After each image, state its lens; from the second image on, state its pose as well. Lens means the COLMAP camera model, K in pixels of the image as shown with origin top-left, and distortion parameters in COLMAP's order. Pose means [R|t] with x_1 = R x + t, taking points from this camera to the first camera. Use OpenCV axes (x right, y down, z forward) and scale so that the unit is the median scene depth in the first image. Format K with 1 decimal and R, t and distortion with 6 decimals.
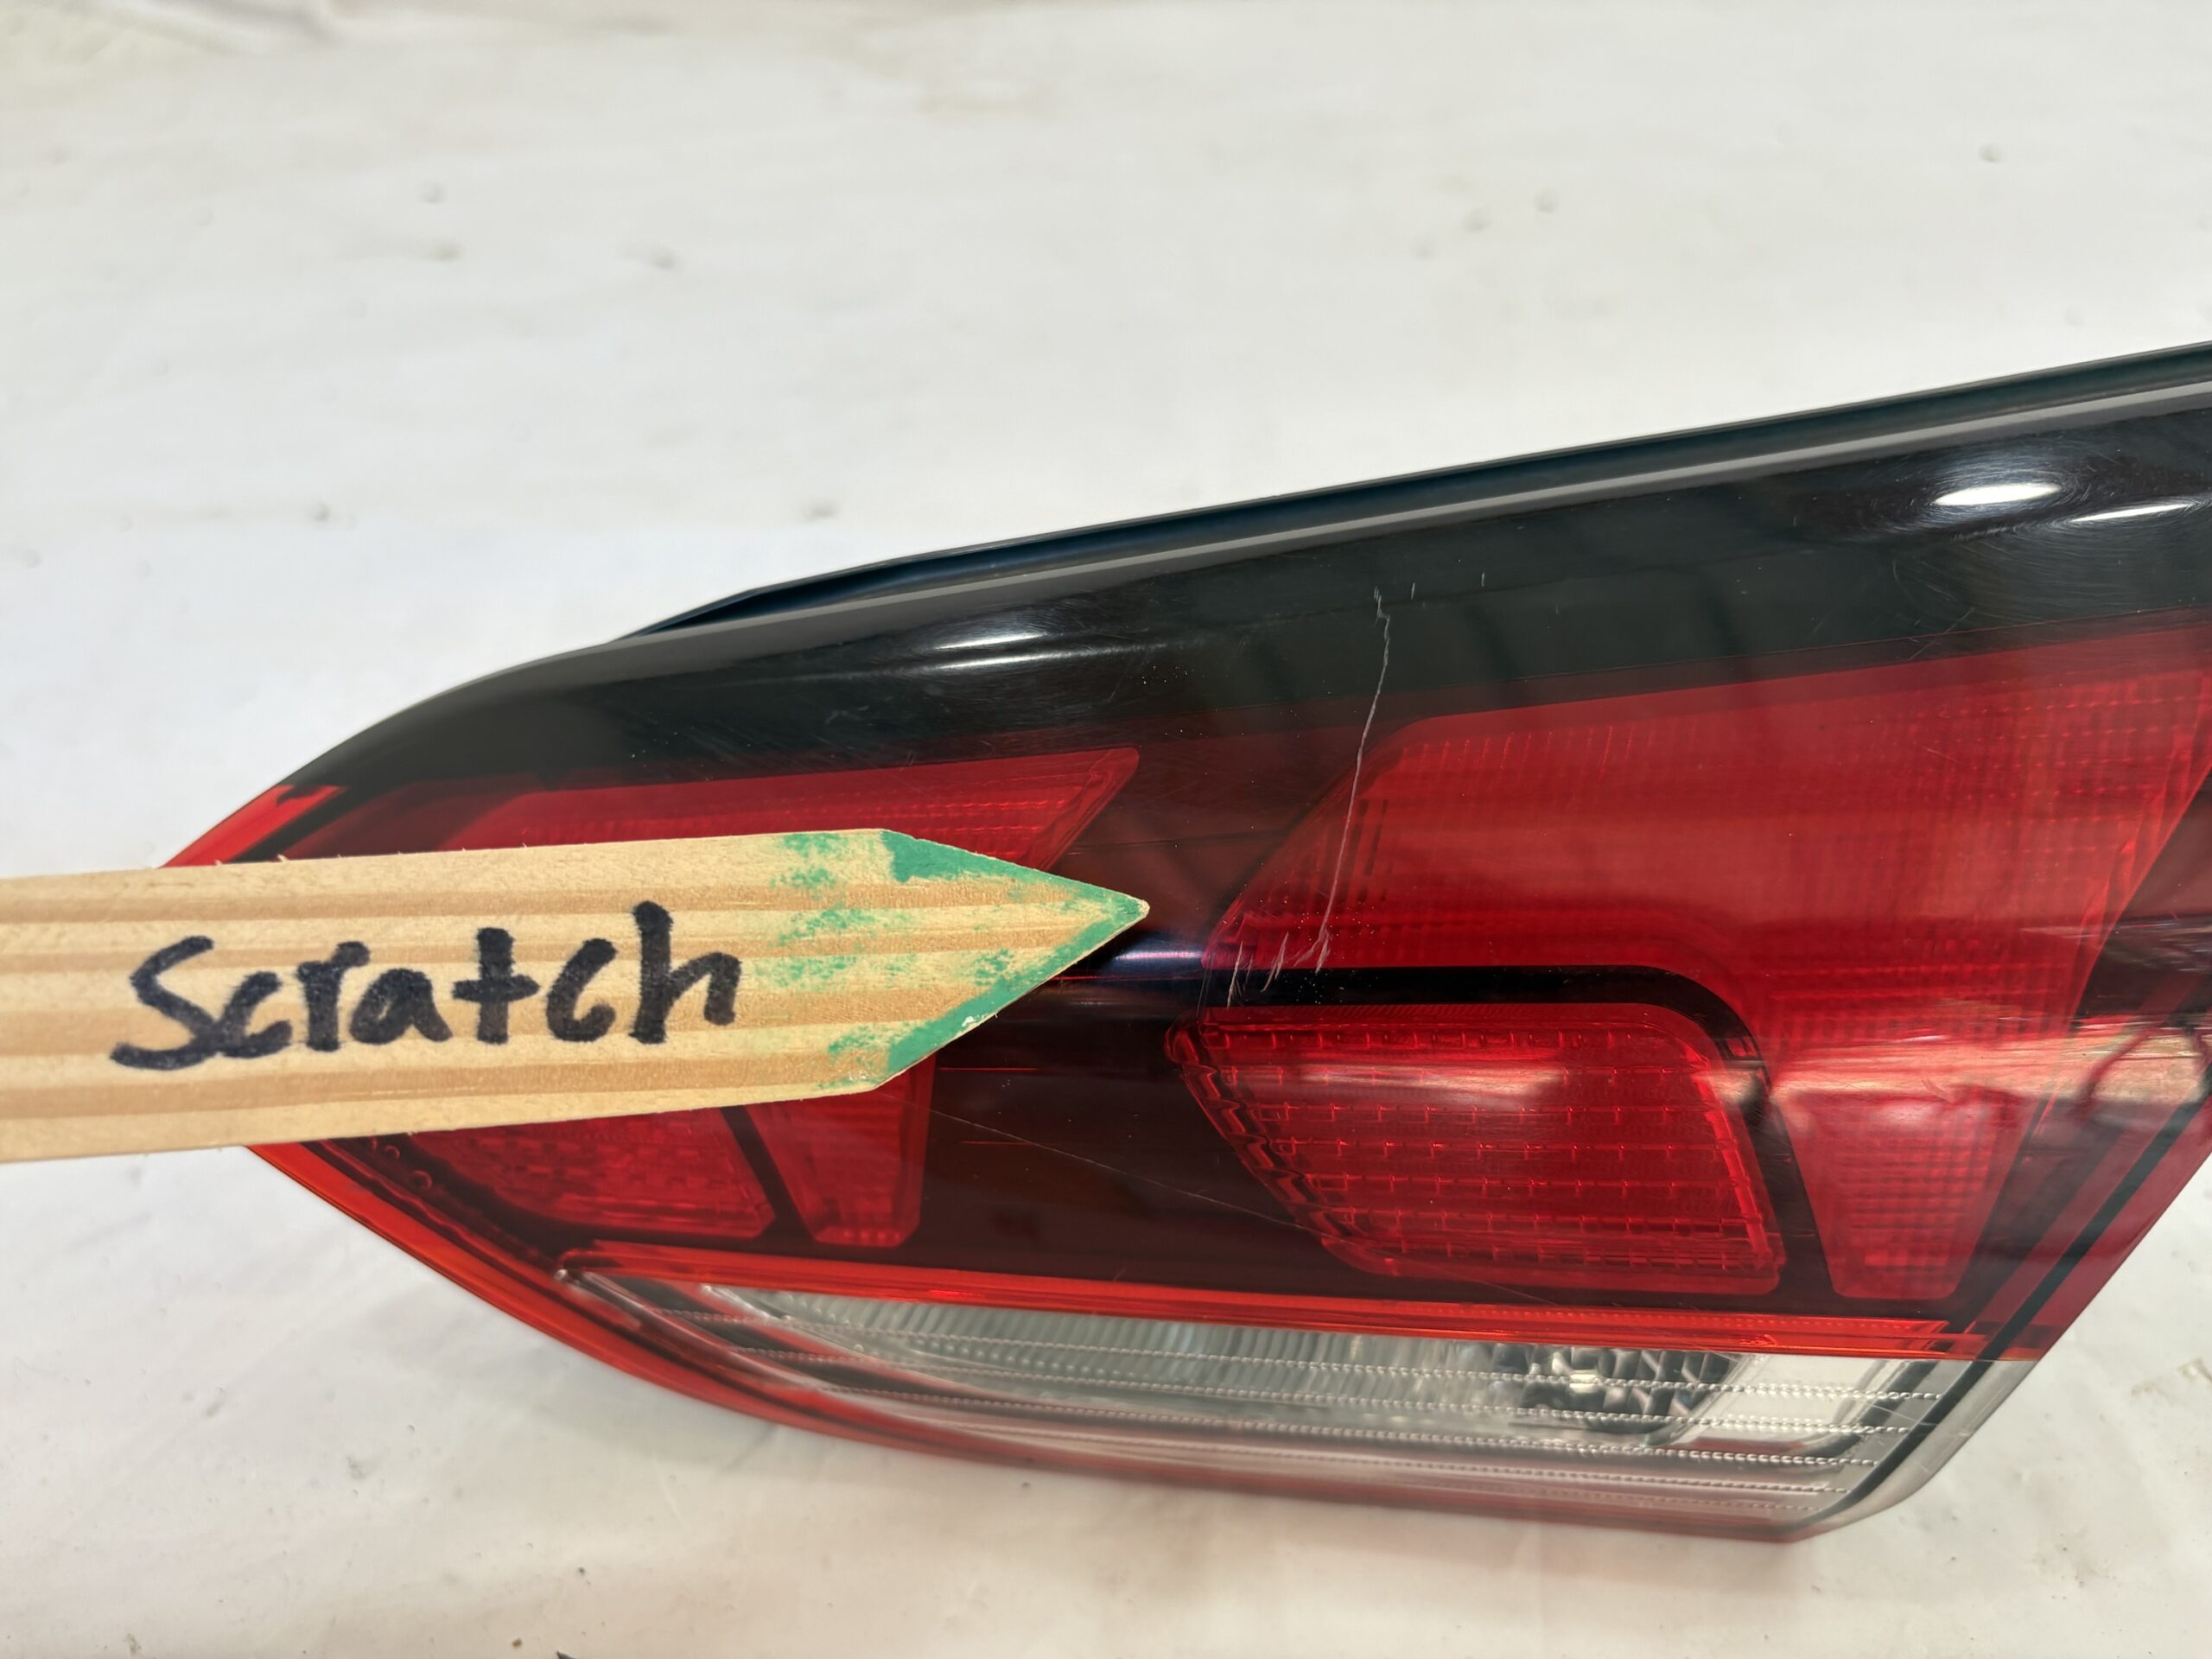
lens RADIAL K [[1715.8, 0, 1113.9], [0, 1715.8, 829.7], [0, 0, 1]] dist [0.021445, -0.028046]
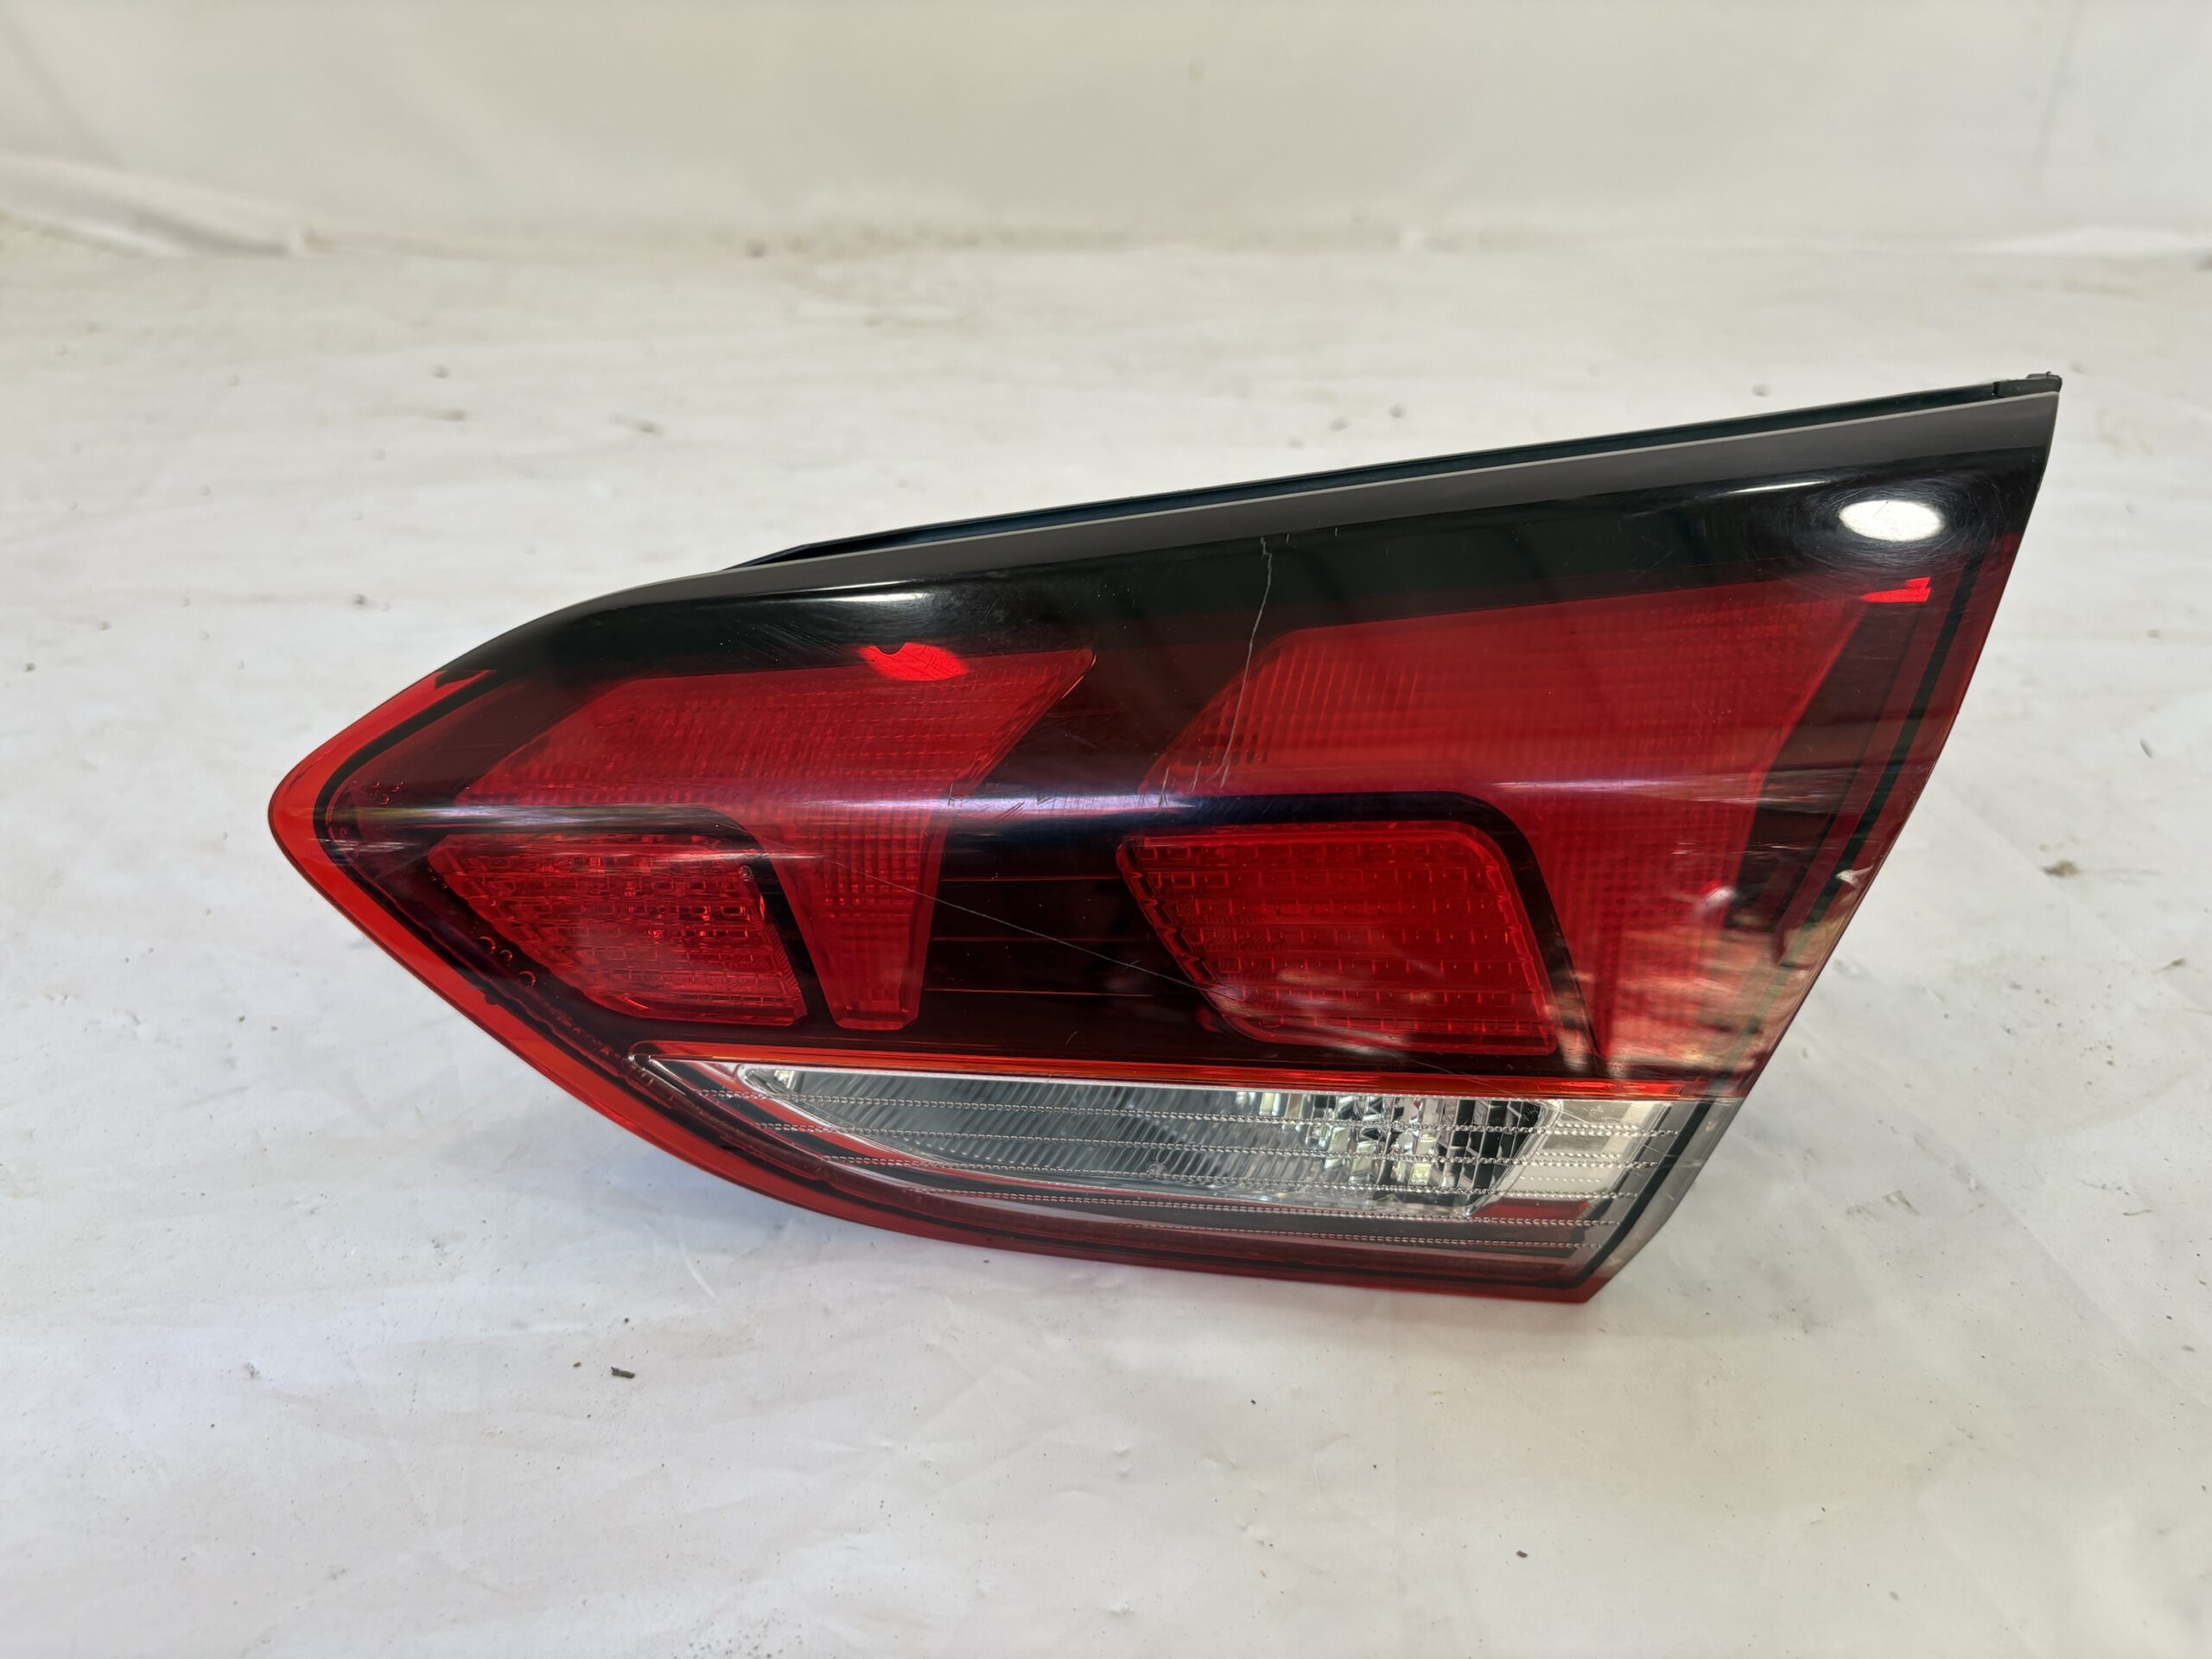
lens RADIAL K [[1715.8, 0, 1097.3], [0, 1715.8, 832.5], [0, 0, 1]] dist [0.021445, -0.028046]
pose [[0.998005, 0.021105, 0.059499, -0.051790], [-0.011880, 0.988410, -0.151342, 0.264864], [-0.062004, 0.150334, 0.986689, -0.291456]]
